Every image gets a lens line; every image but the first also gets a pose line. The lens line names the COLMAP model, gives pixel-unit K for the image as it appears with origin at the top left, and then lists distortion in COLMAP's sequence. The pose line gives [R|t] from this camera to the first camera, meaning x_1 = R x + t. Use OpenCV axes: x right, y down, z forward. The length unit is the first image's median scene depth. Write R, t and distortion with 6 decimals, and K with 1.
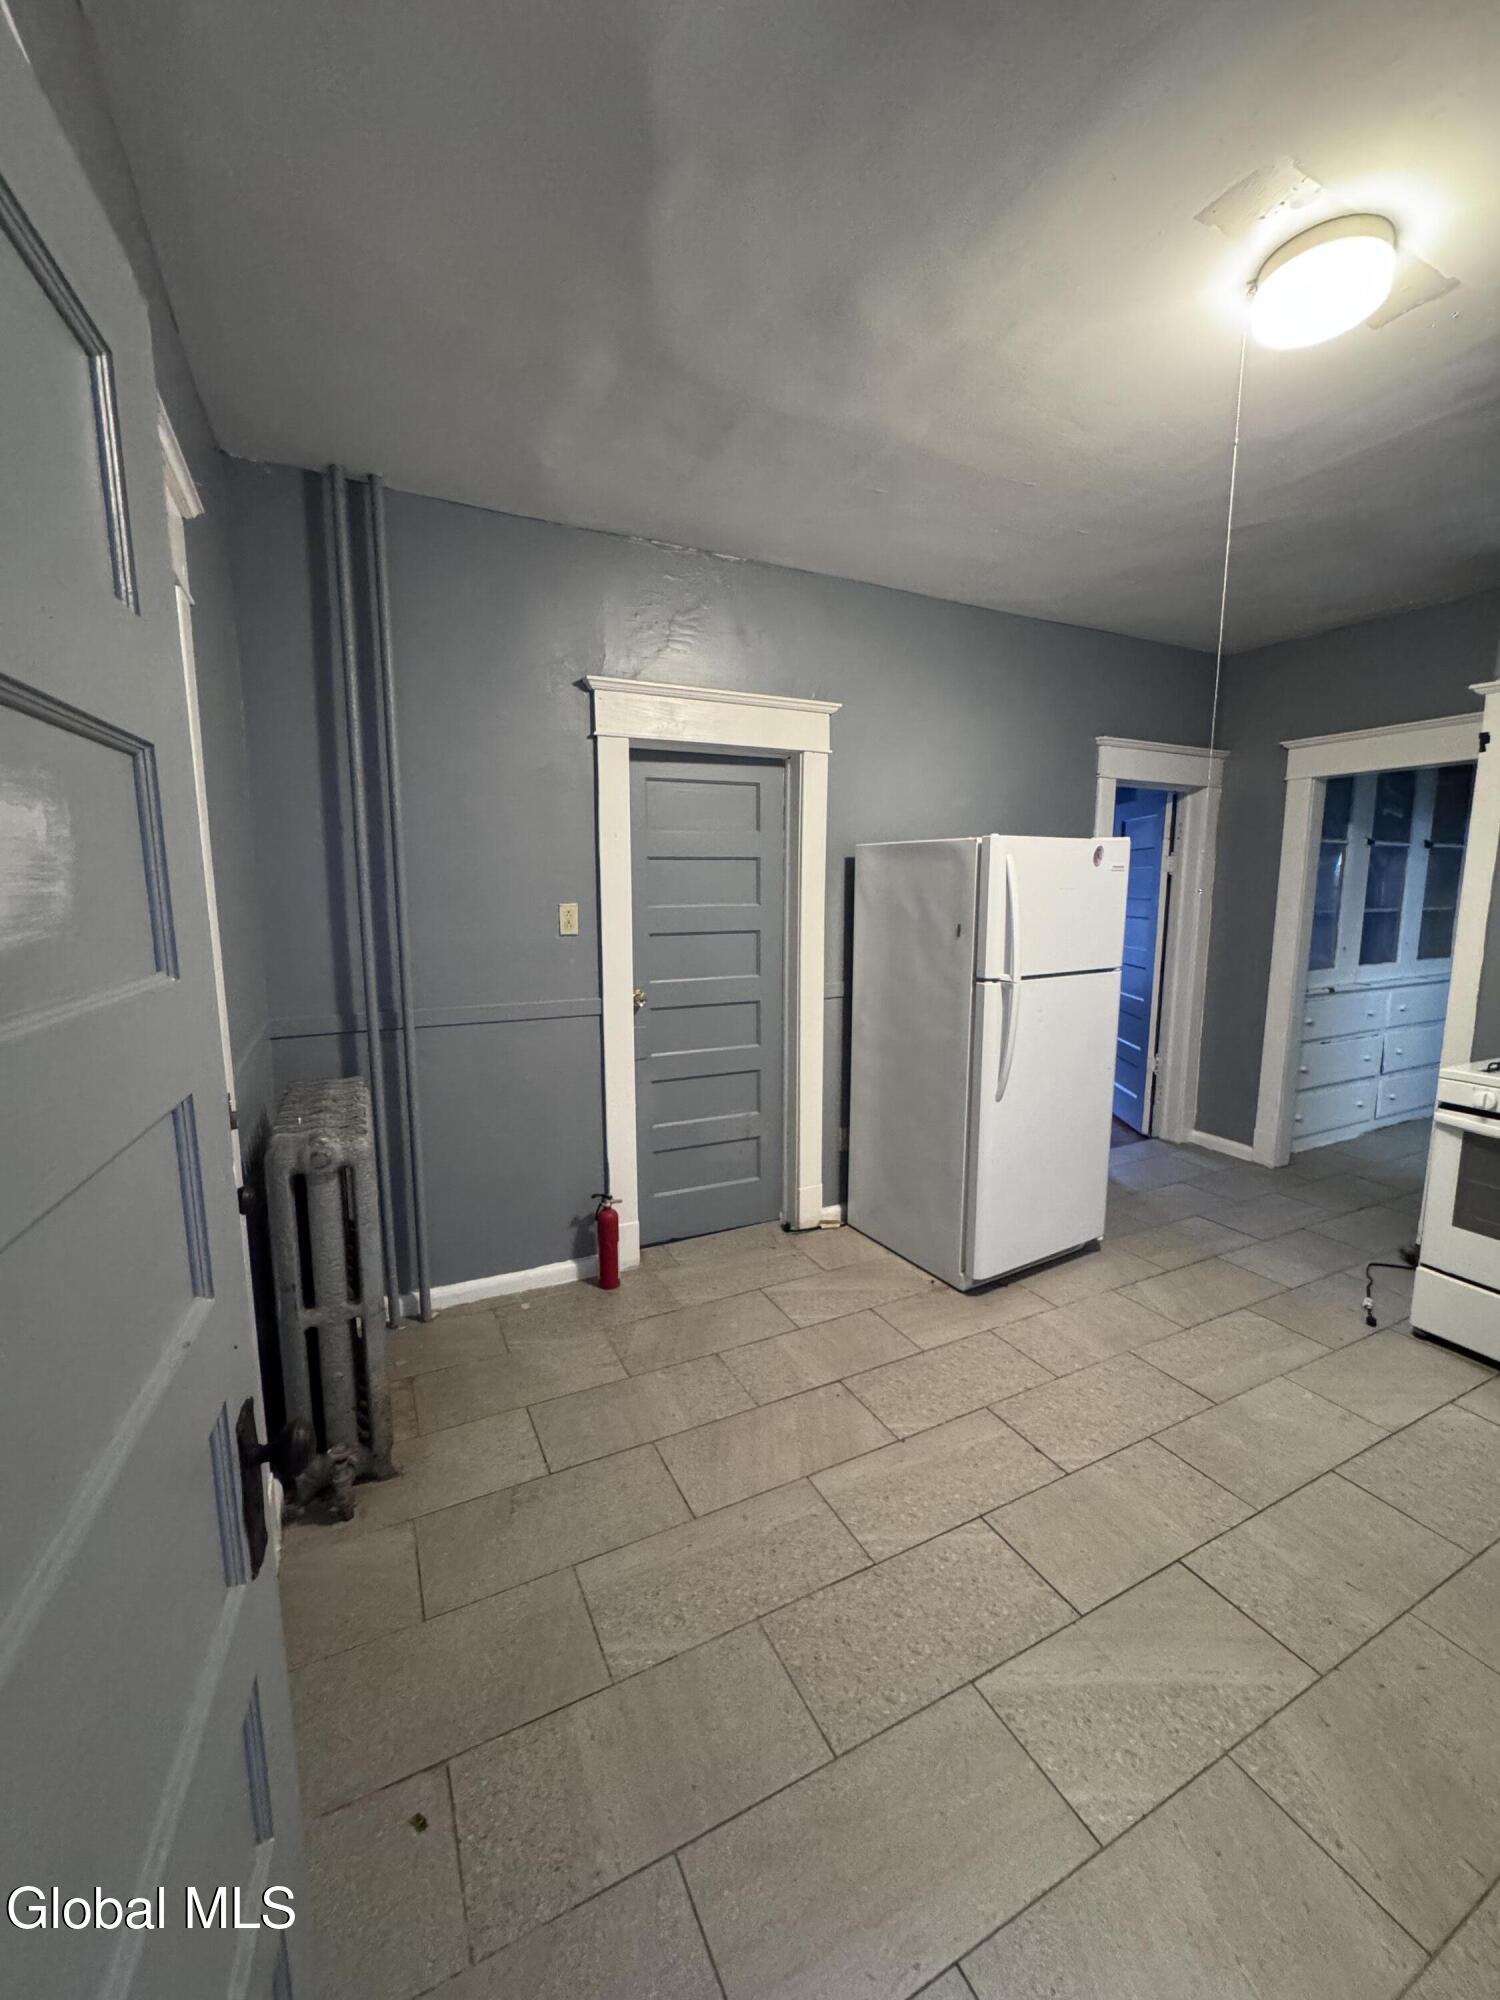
lens RADIAL K [[800.8, 0, 753.7], [0, 800.8, 999.2], [0, 0, 1]] dist [-0.002115, -0.000148]
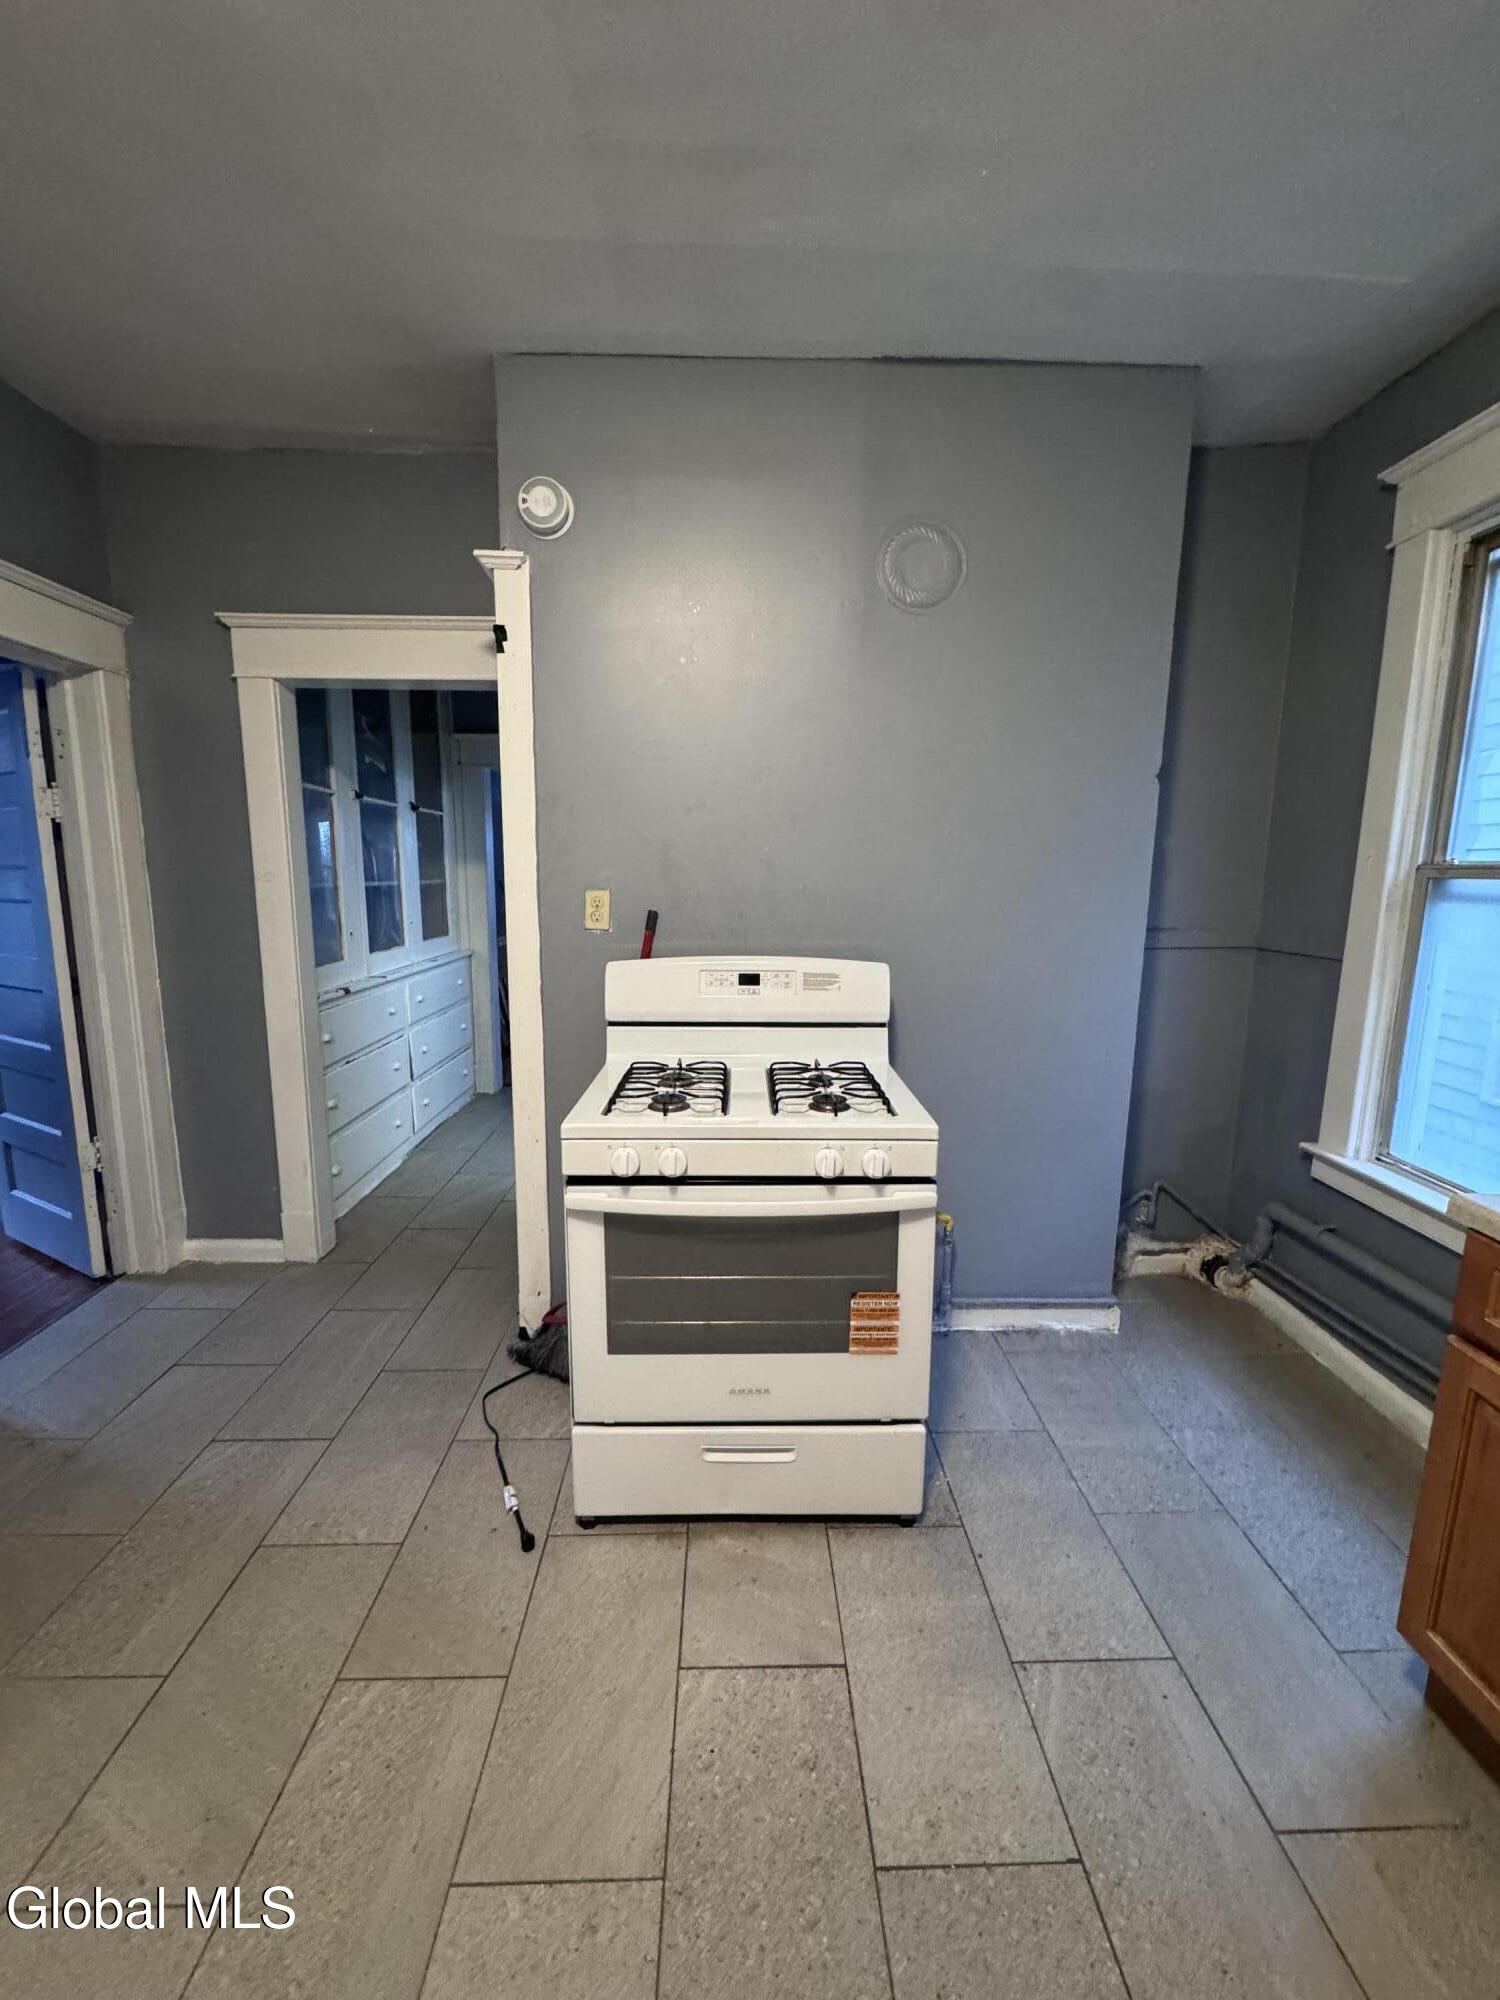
lens RADIAL K [[797.4, 0, 753.1], [0, 797.4, 997.8], [0, 0, 1]] dist [-0.008101, 0.000332]
pose [[0.423301, -0.135277, 0.895833, 0.243208], [0.118664, 0.988550, 0.093206, -0.032140], [-0.898184, 0.066849, 0.434507, 0.376885]]
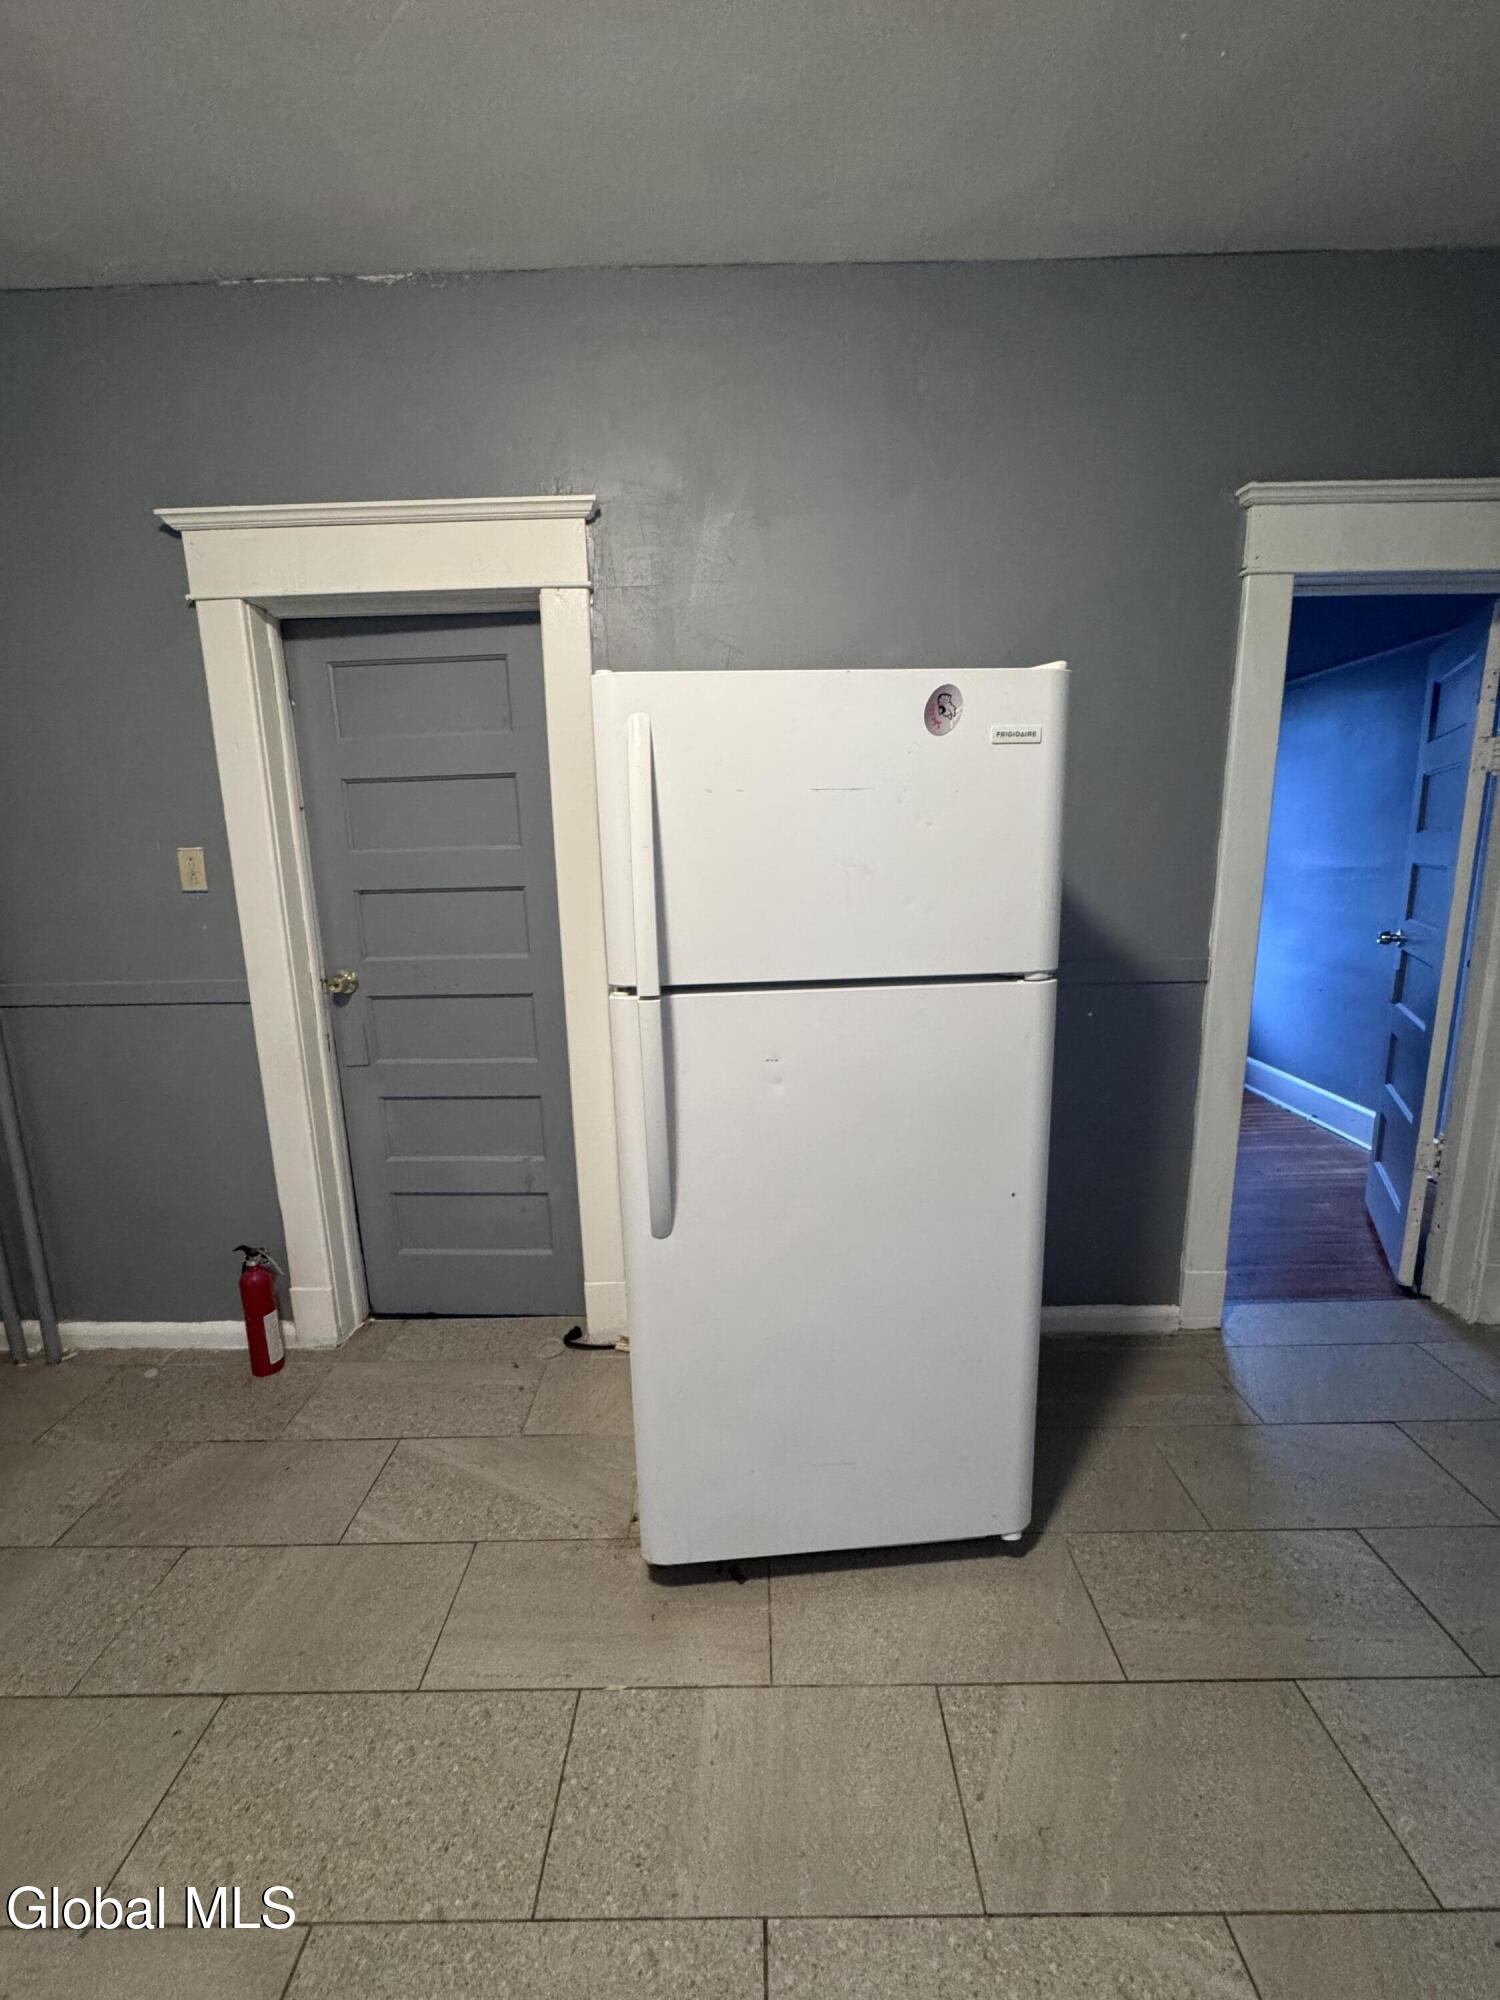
lens RADIAL K [[800.8, 0, 753.7], [0, 800.8, 999.2], [0, 0, 1]] dist [-0.002115, -0.000148]
pose [[0.891251, 0.064934, -0.448837, 0.397812], [-0.044333, 0.997431, 0.056269, -0.032895], [0.451338, -0.030252, 0.891840, 0.418245]]
